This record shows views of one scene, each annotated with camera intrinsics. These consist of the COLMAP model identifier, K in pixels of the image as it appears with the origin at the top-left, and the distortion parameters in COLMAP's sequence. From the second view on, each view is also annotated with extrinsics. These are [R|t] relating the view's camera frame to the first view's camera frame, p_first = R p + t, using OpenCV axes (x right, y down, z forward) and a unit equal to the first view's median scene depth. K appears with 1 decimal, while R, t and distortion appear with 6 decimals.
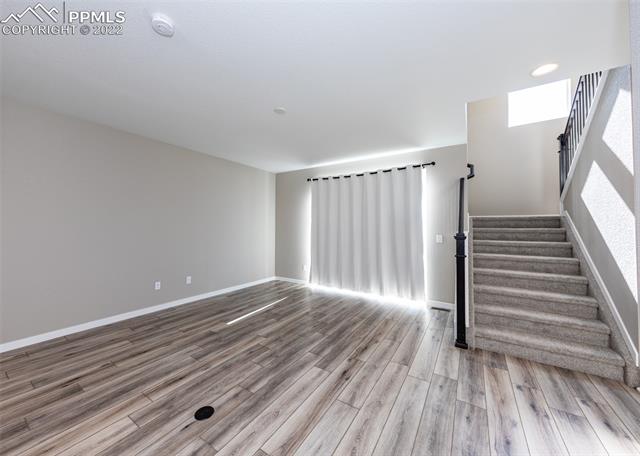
lens RADIAL K [[250.2, 0, 312.9], [0, 250.2, 216.9], [0, 0, 1]] dist [0.003549, 0.000021]
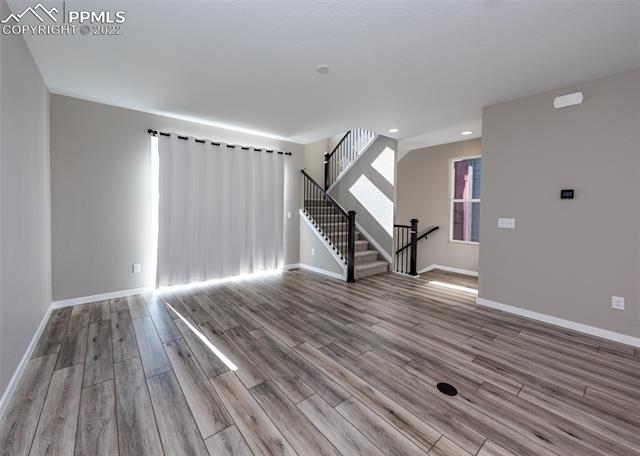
lens RADIAL K [[250.2, 0, 309.5], [0, 250.2, 208.2], [0, 0, 1]] dist [0.003549, 0.000021]
pose [[0.310588, -0.004044, 0.950536, -0.974689], [-0.049239, 0.998580, 0.020338, 0.032698], [-0.949268, -0.053120, 0.309948, 0.775551]]
